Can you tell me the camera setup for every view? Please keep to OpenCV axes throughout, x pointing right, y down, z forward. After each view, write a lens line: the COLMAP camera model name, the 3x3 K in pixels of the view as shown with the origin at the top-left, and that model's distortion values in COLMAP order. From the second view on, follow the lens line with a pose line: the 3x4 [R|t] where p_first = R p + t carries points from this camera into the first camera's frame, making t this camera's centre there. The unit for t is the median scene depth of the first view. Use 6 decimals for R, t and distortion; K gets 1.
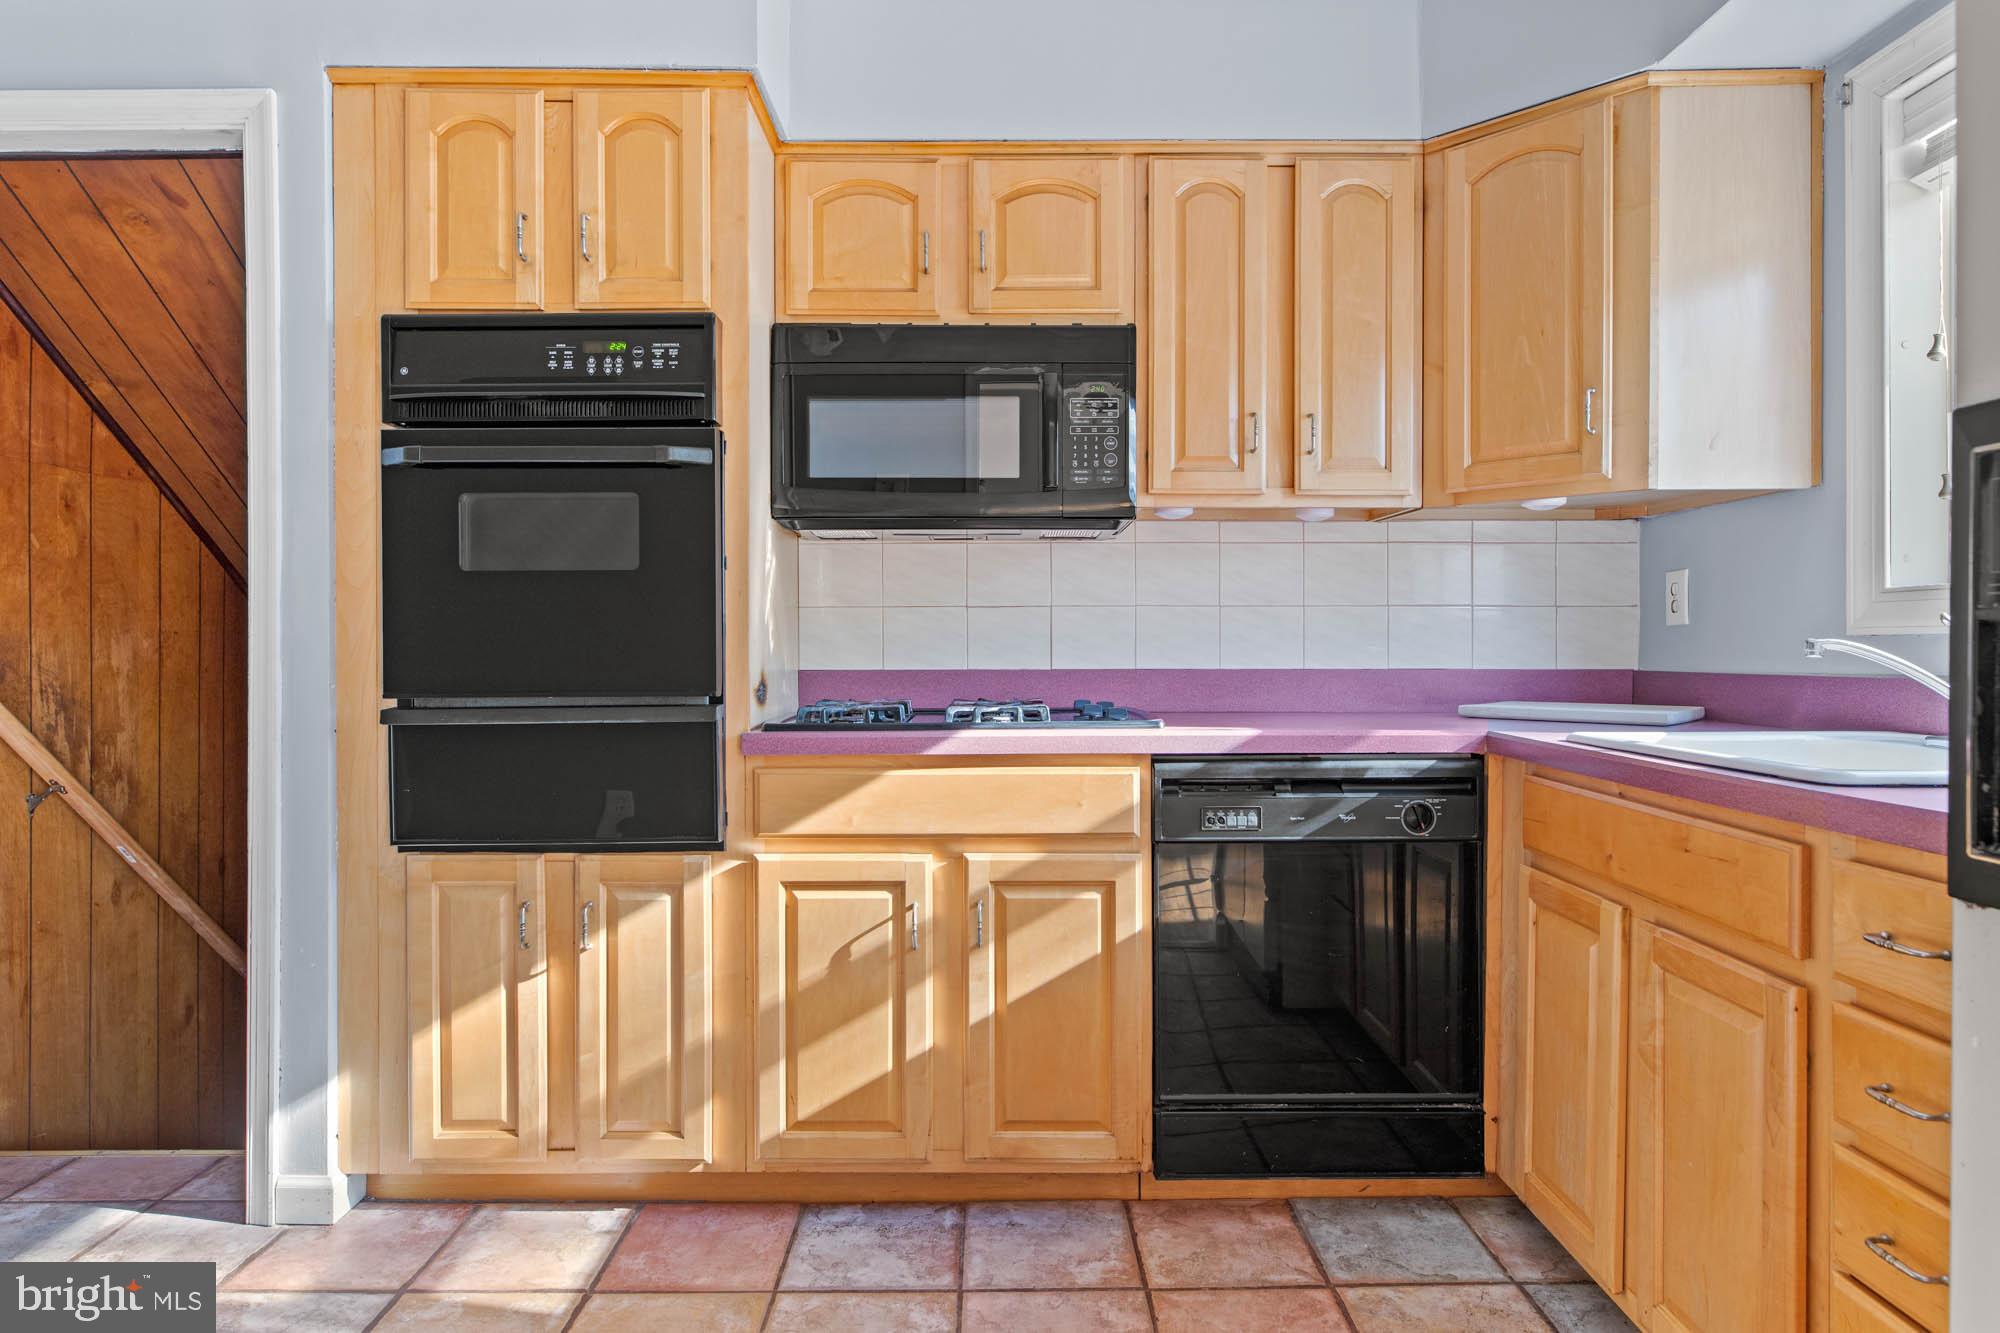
lens RADIAL K [[1152.1, 0, 1001.1], [0, 1152.1, 652.4], [0, 0, 1]] dist [-0.002749, -0.002396]
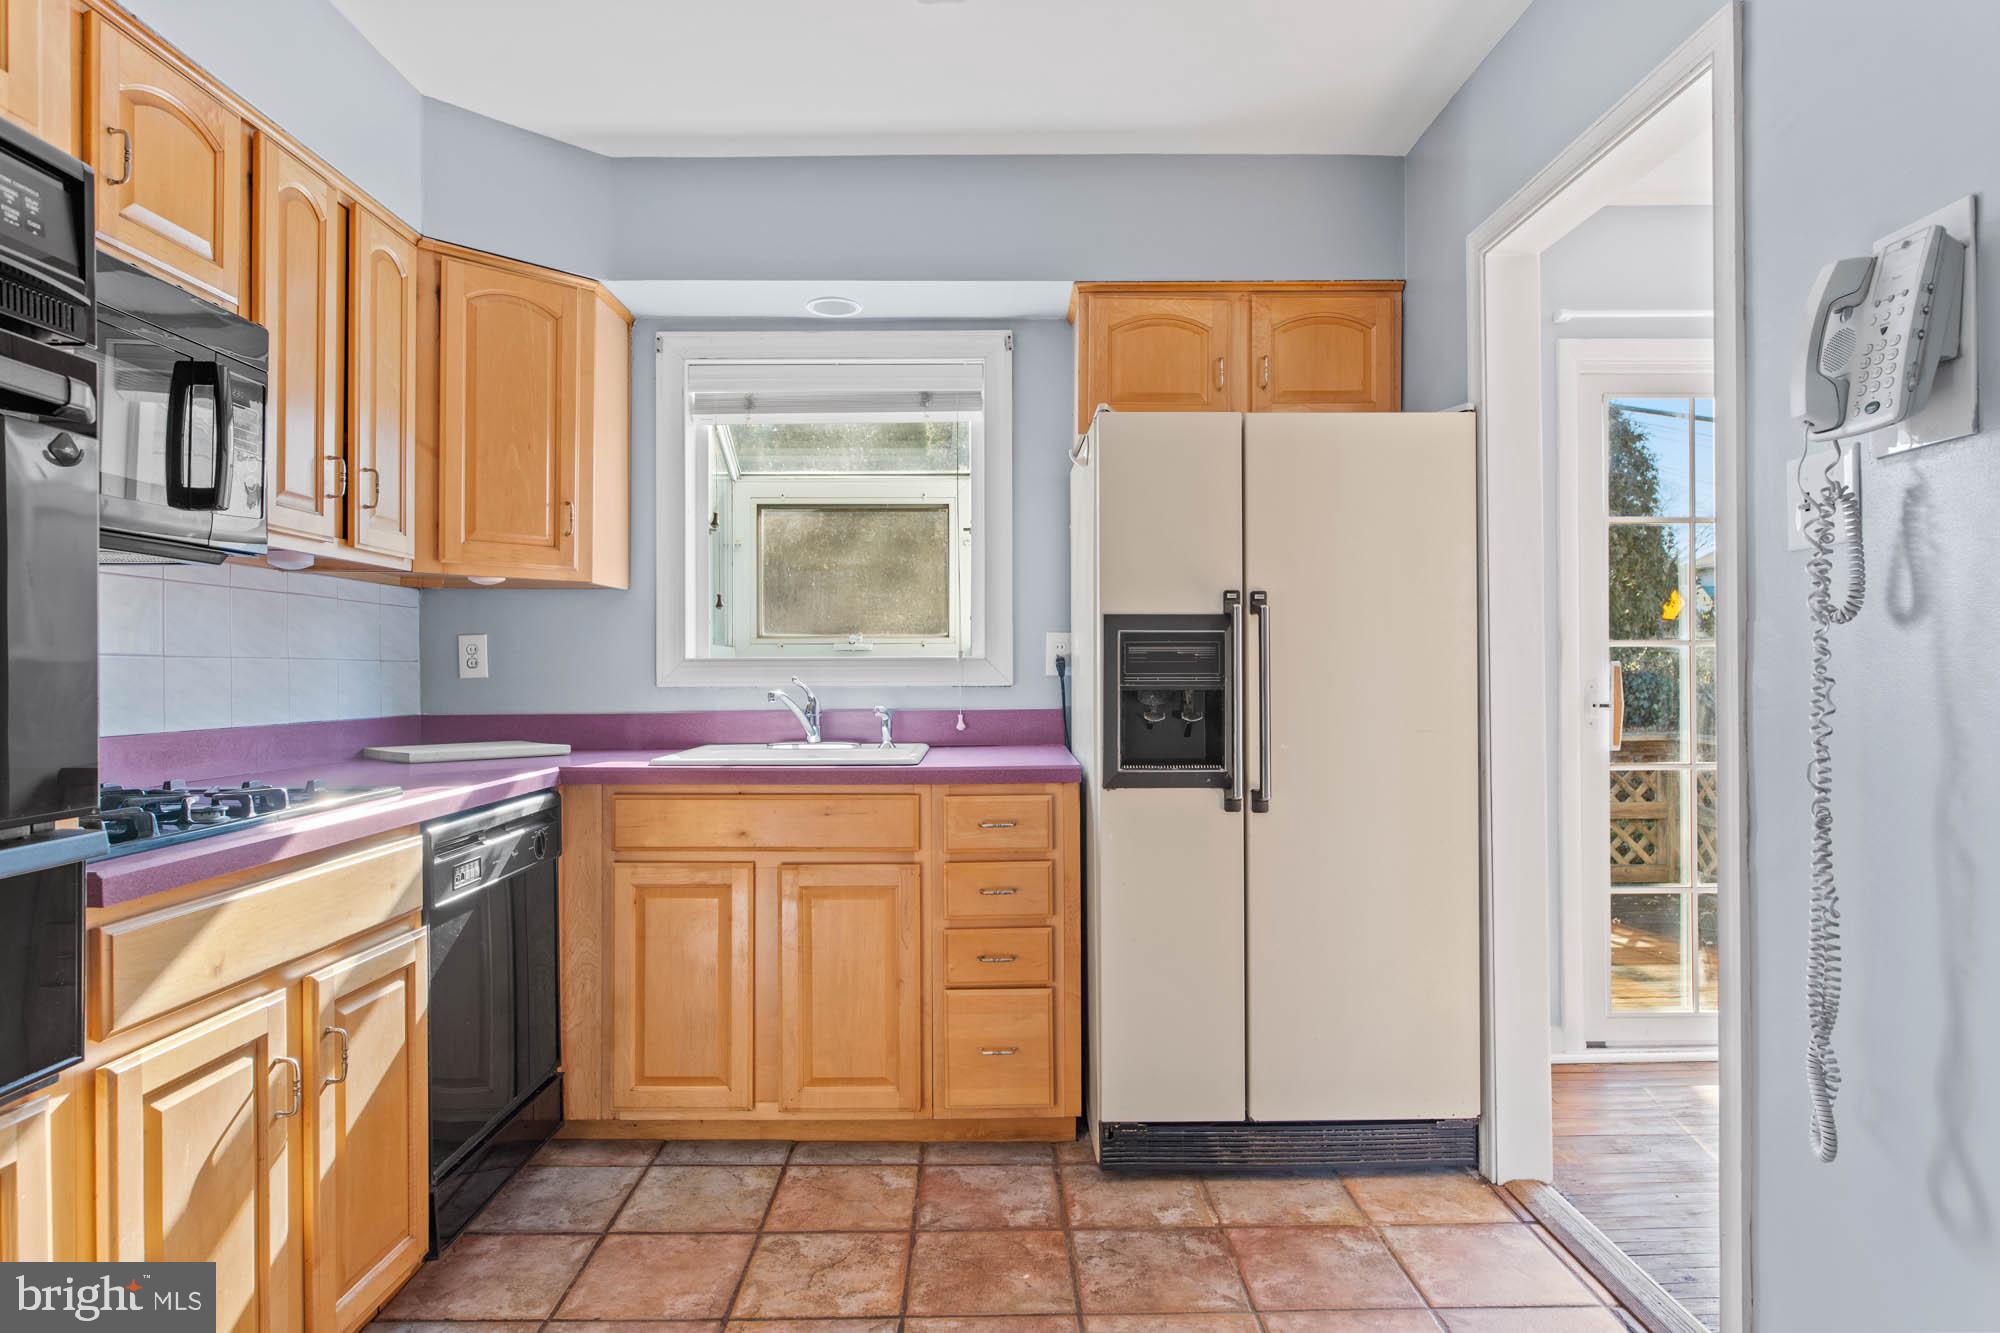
lens RADIAL K [[1152.1, 0, 1004.2], [0, 1152.1, 670.2], [0, 0, 1]] dist [-0.002749, -0.002396]
pose [[-0.007118, 0.000932, 0.999974, -0.833109], [0.009193, 0.999957, -0.000866, -0.031089], [-0.999932, 0.009187, -0.007126, 0.527771]]
